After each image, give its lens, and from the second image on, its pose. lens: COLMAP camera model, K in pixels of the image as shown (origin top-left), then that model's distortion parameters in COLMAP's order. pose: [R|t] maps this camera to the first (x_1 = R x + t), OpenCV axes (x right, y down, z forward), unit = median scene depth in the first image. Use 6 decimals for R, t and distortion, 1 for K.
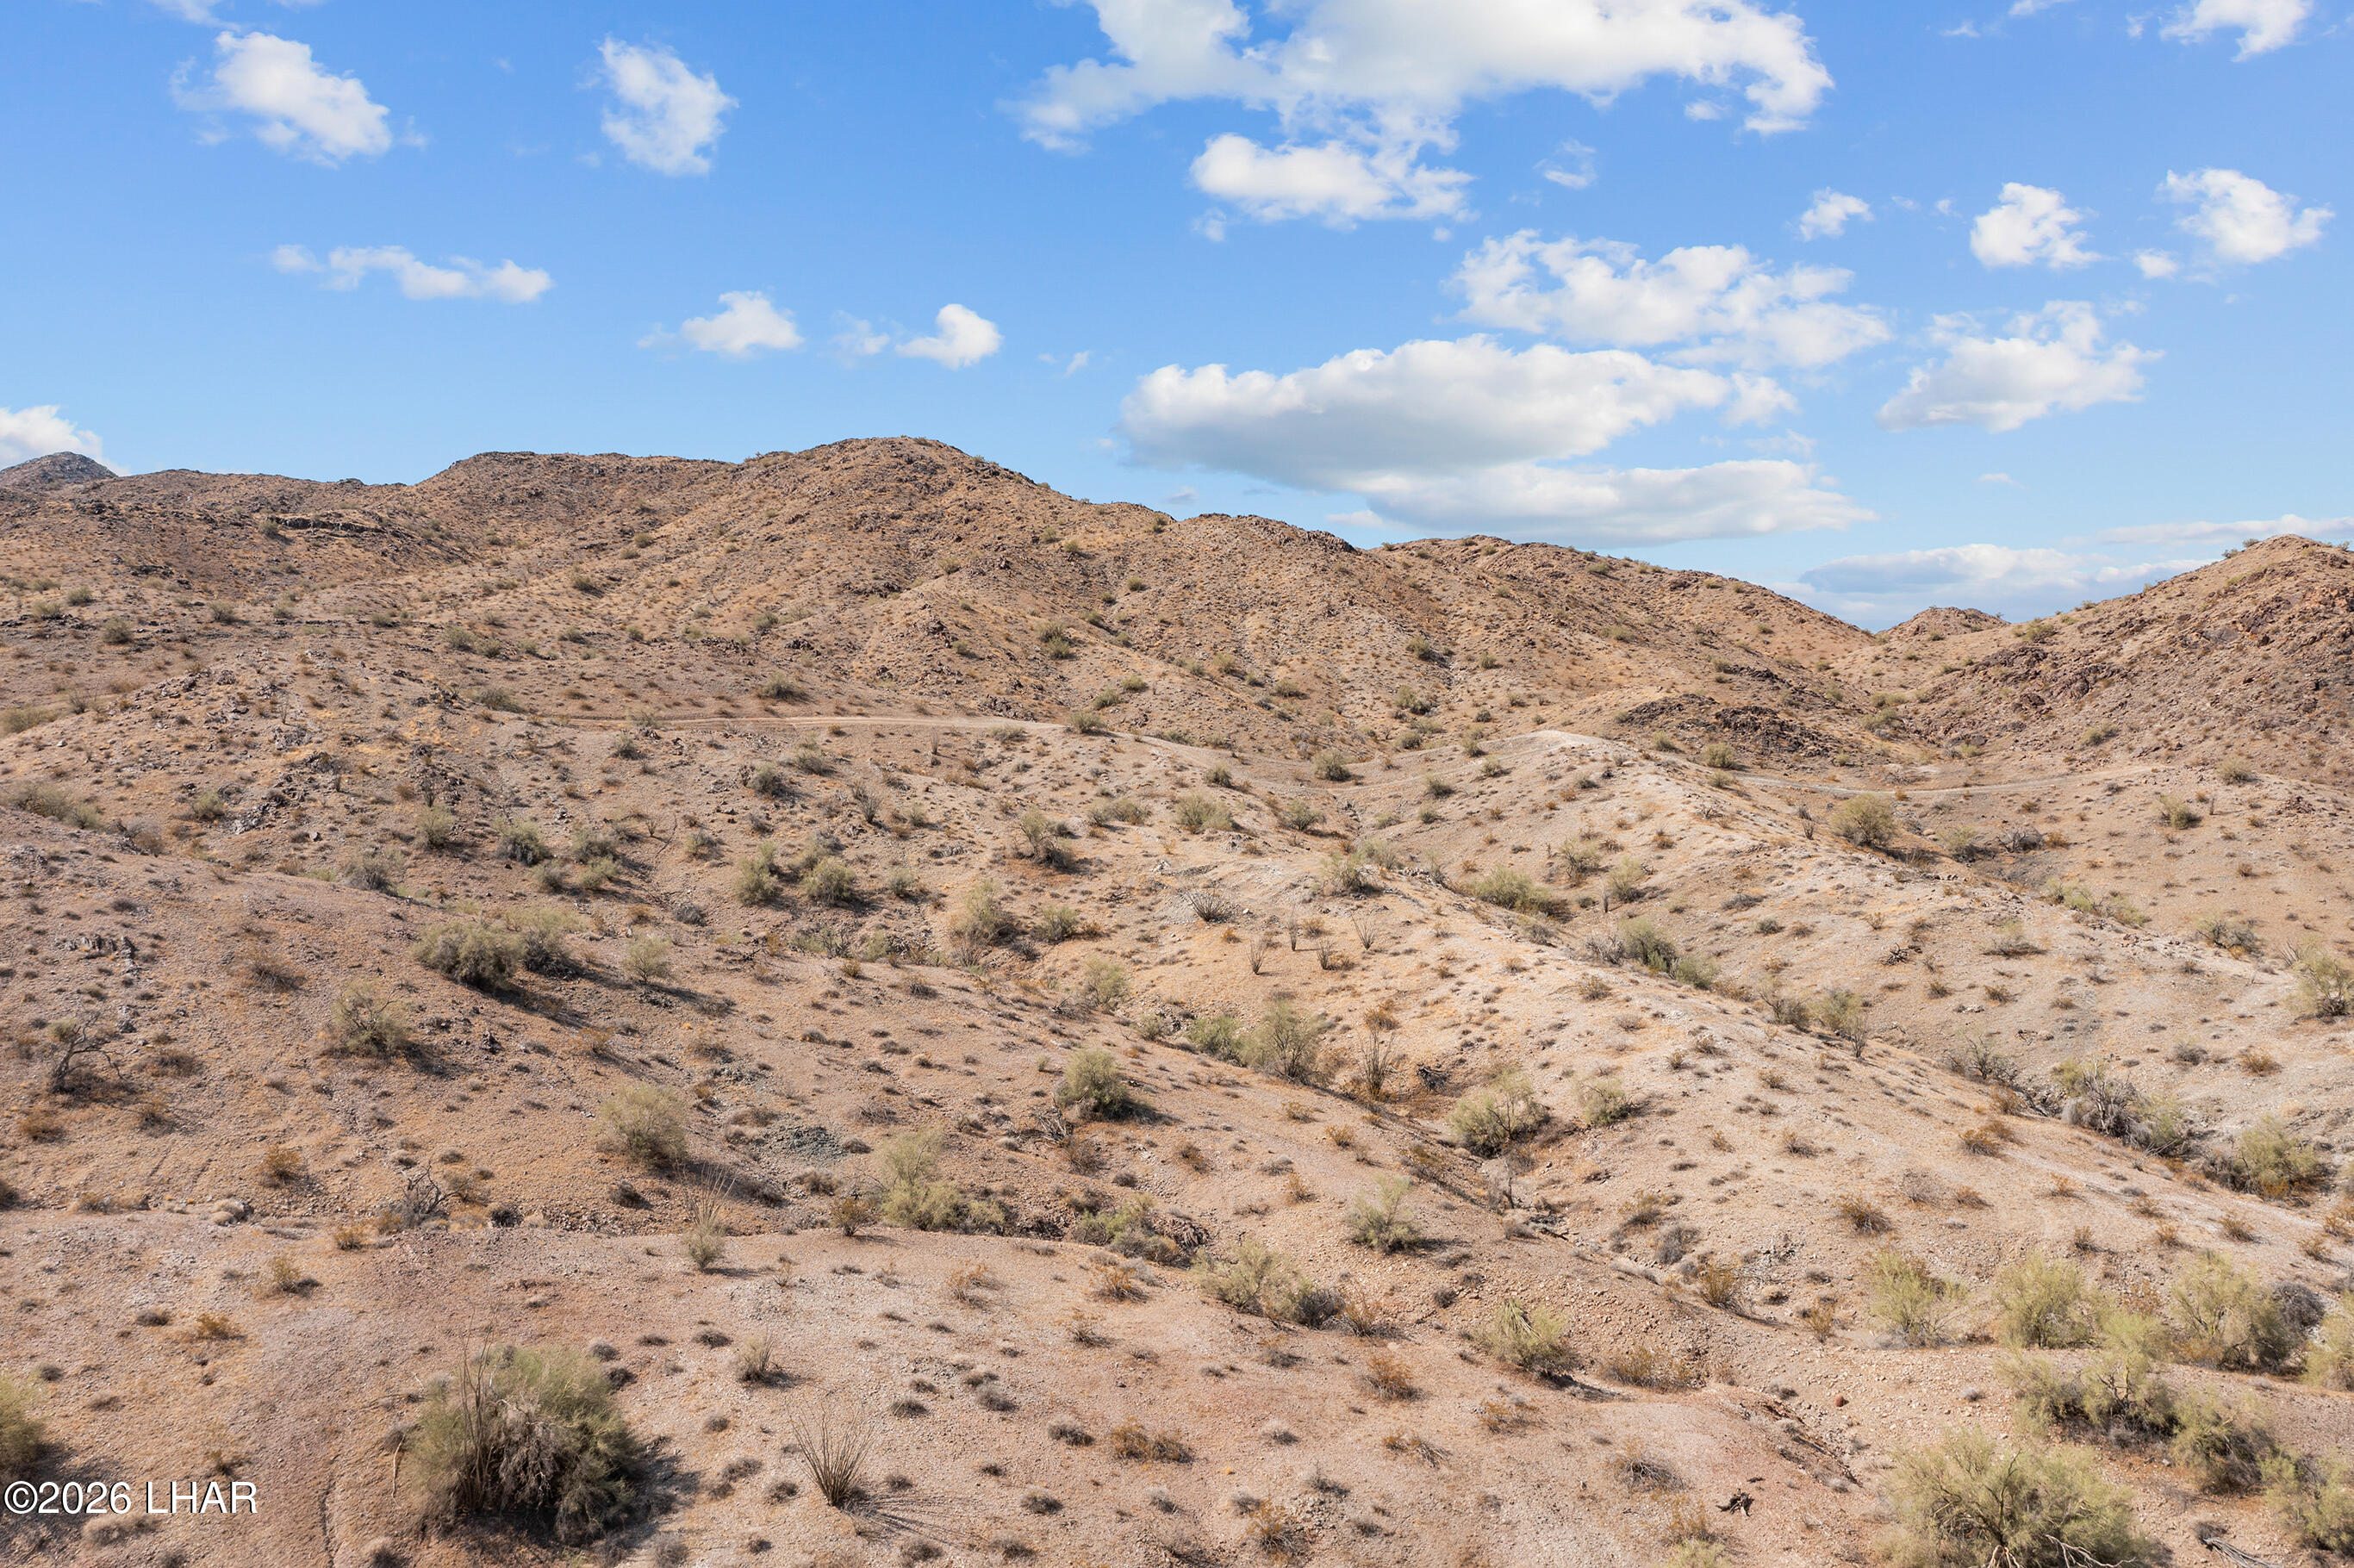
lens RADIAL K [[1864.9, 0, 1177.0], [0, 1864.9, 784.0], [0, 0, 1]] dist [-0.008802, 0.006128]
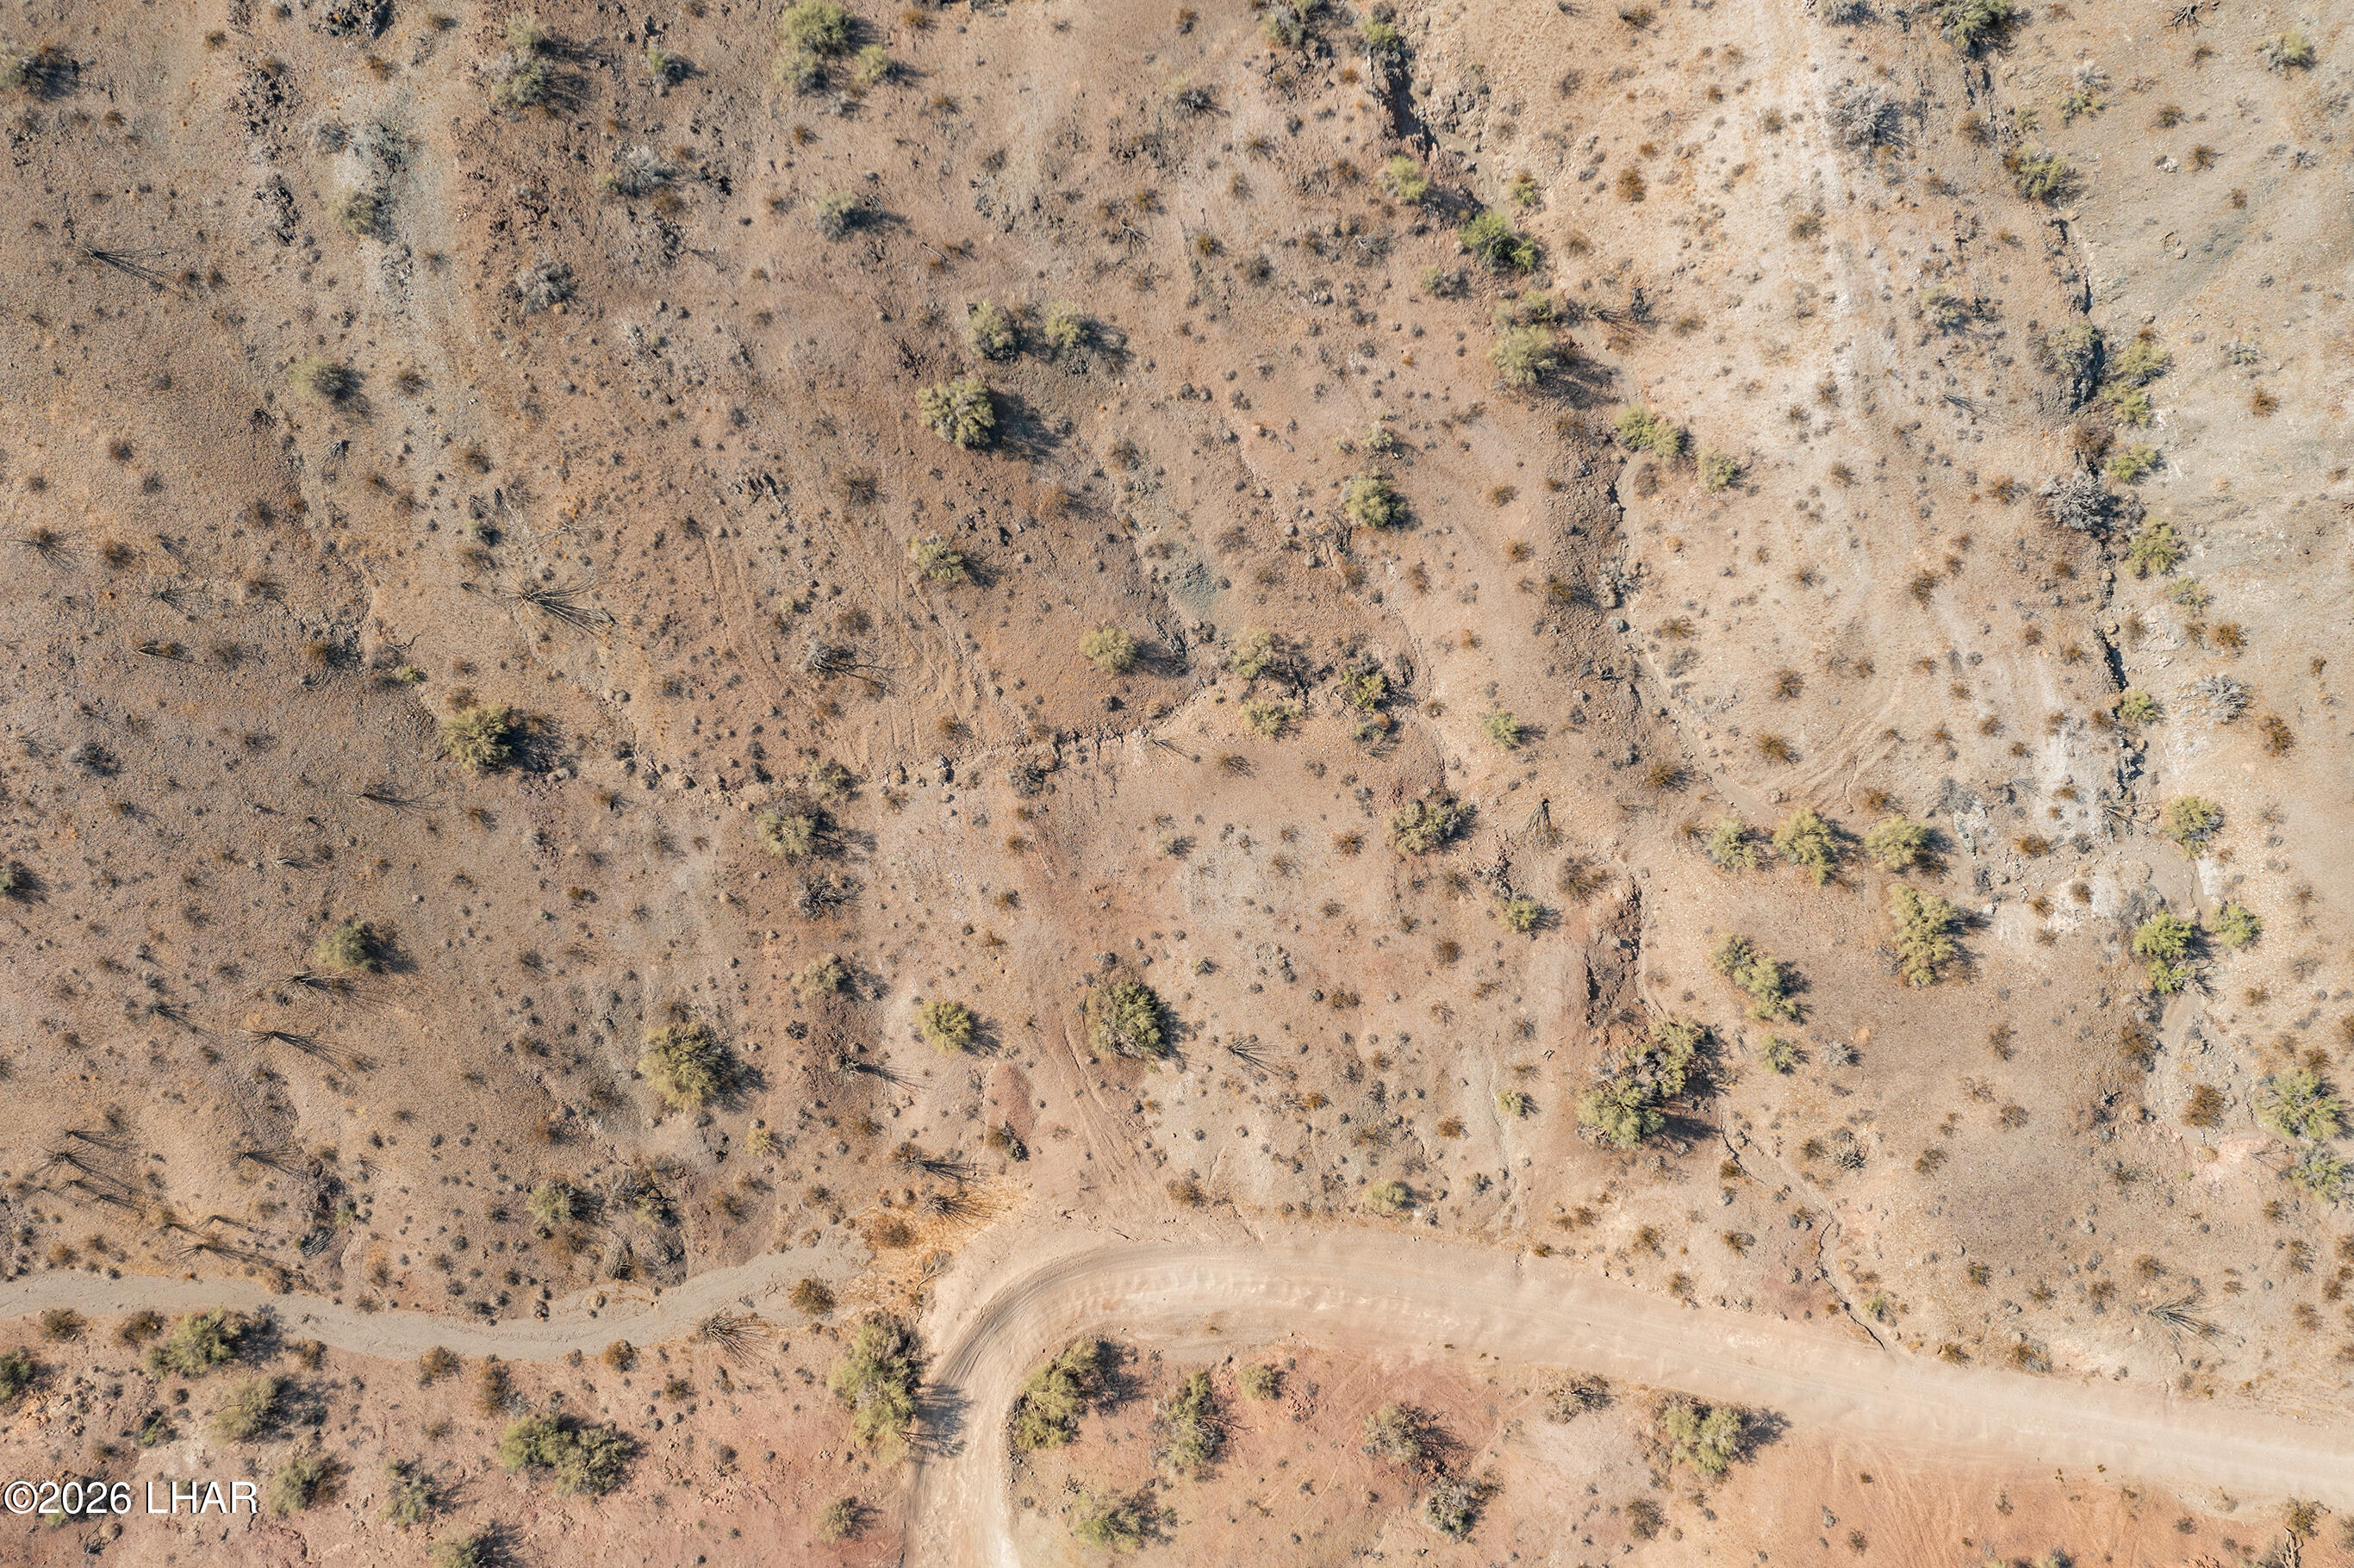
lens RADIAL K [[1879.6, 0, 1177.0], [0, 1879.6, 784.0], [0, 0, 1]] dist [-0.007247, 0.006809]
pose [[0.990276, 0.131492, -0.045421, -0.024737], [0.036925, 0.066350, 0.997113, -0.343160], [0.134126, -0.989094, 0.060850, 0.158349]]
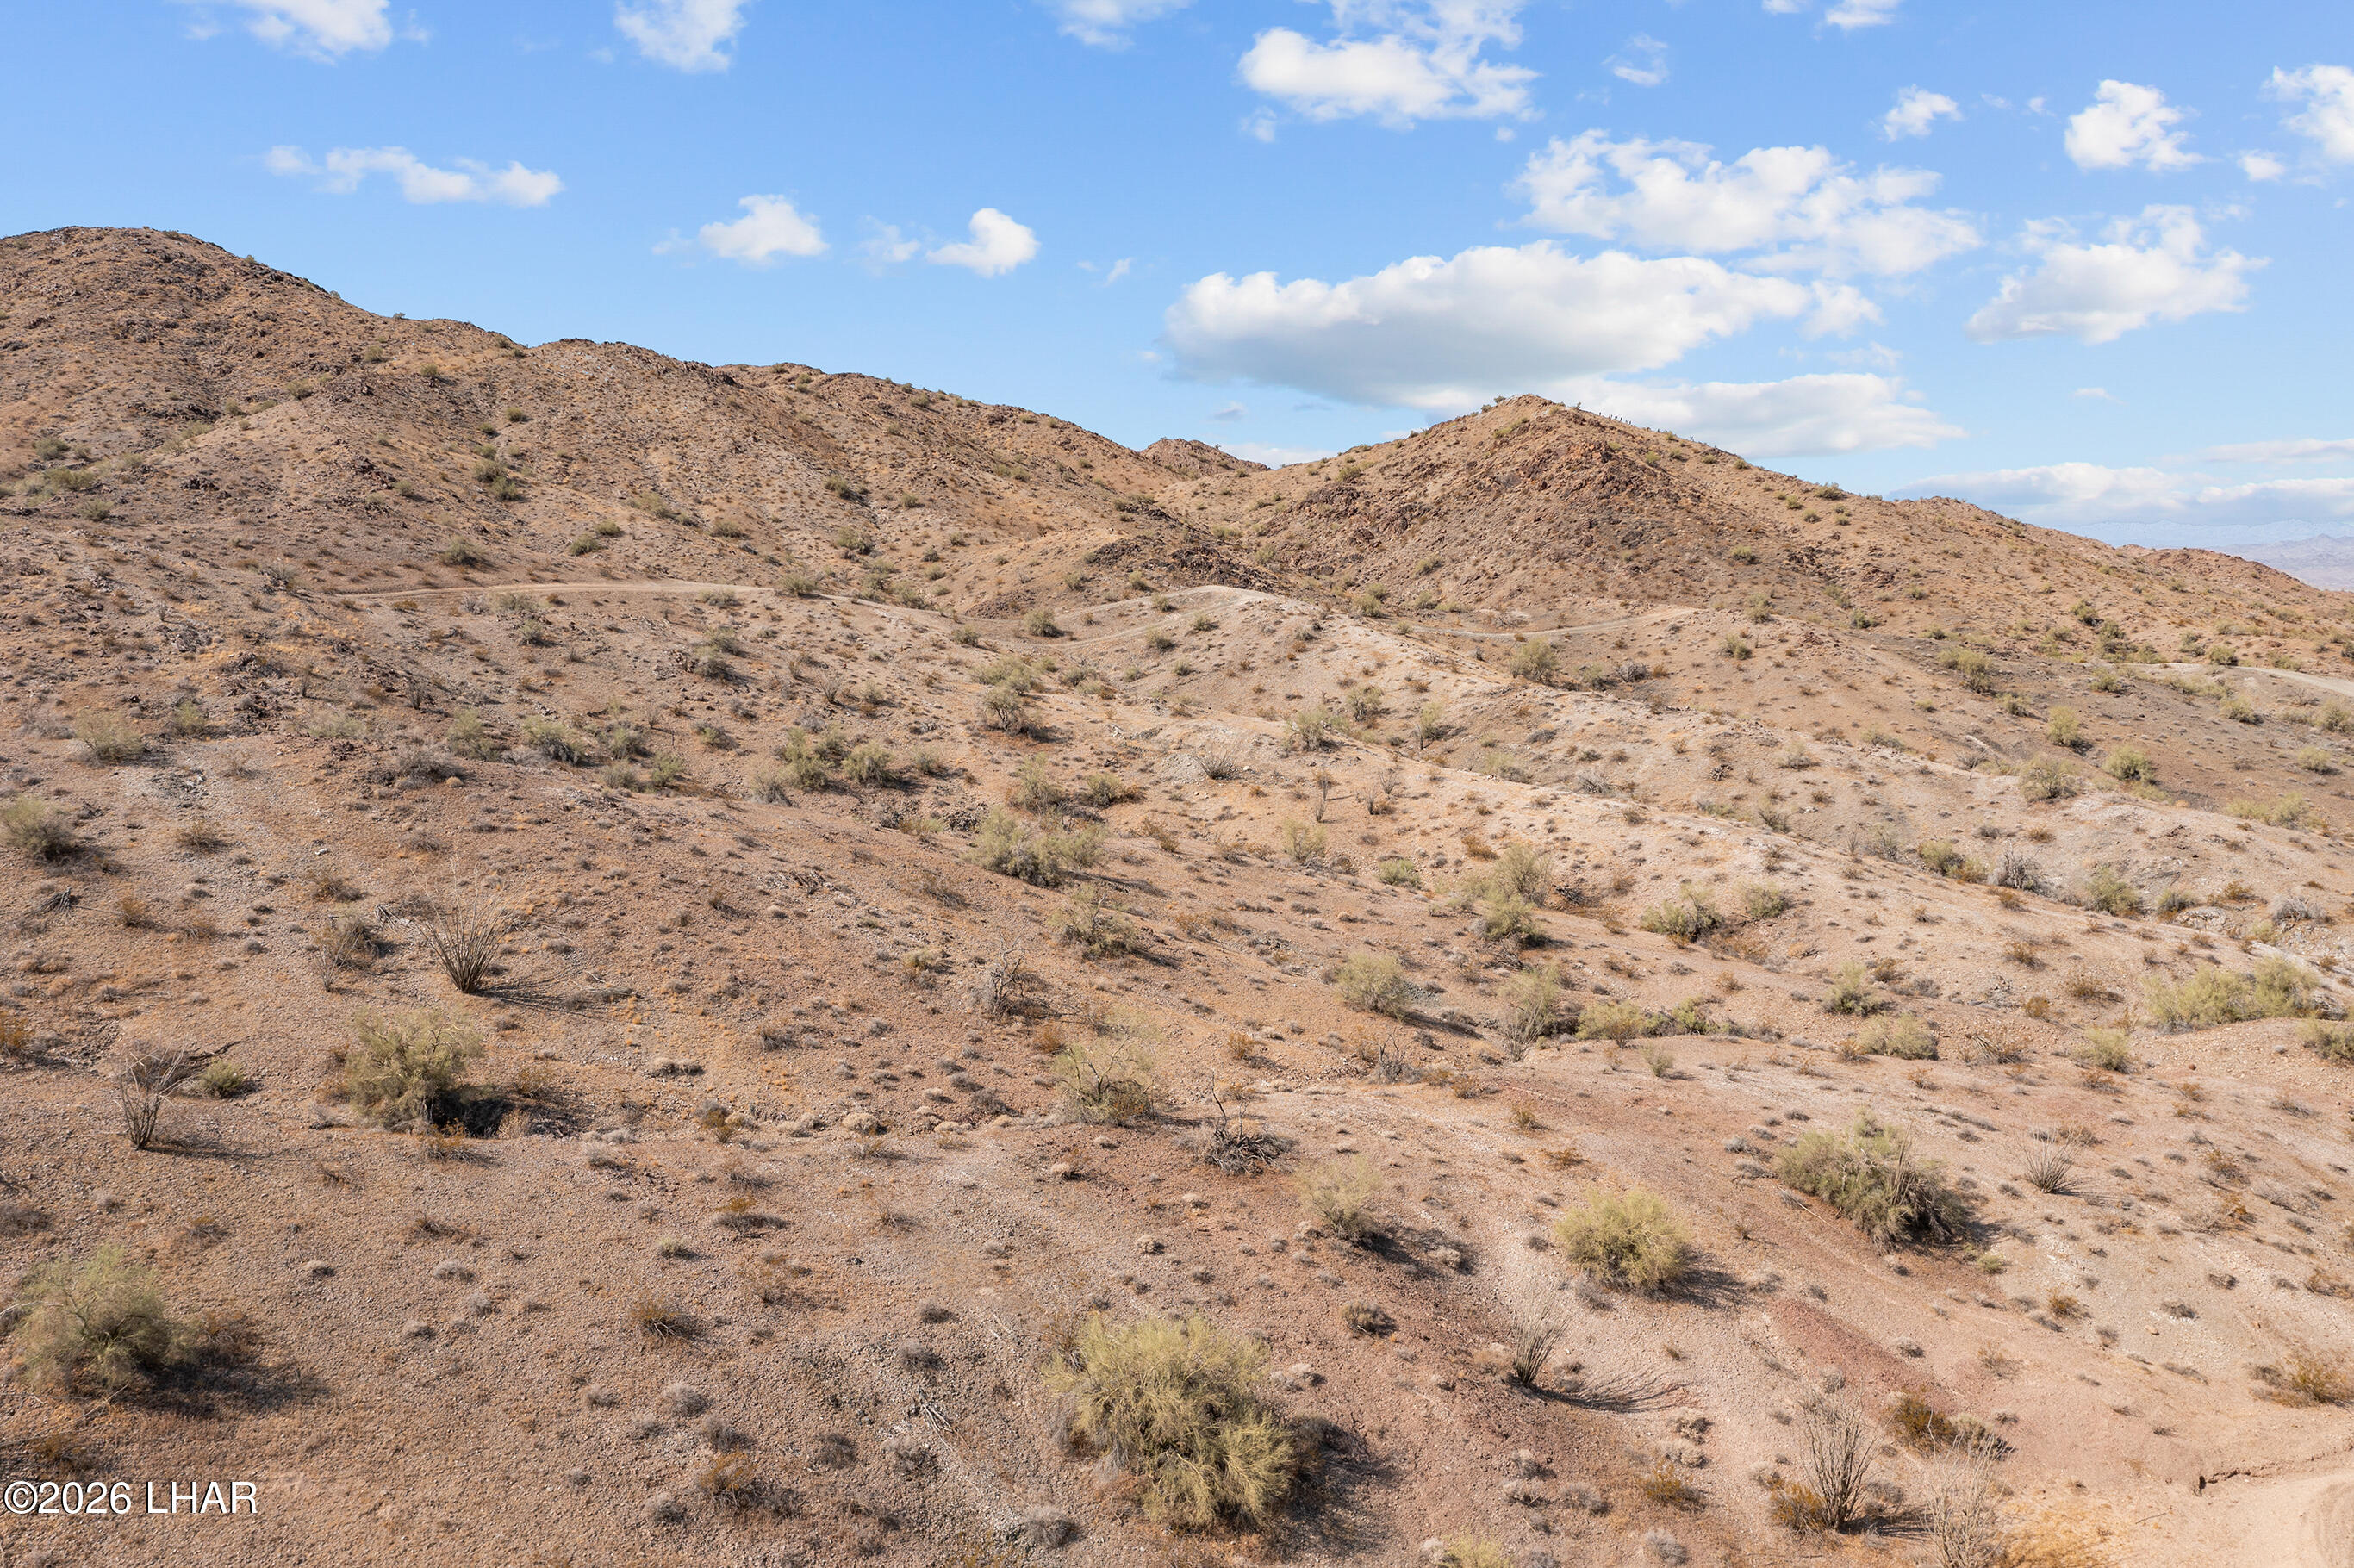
lens RADIAL K [[1867.5, 0, 1177.0], [0, 1867.5, 784.0], [0, 0, 1]] dist [-0.012461, 0.014705]
pose [[0.900781, -0.063737, 0.429572, -0.190259], [0.021338, 0.994472, 0.102810, -0.015873], [-0.433750, -0.083443, 0.897161, -0.005249]]
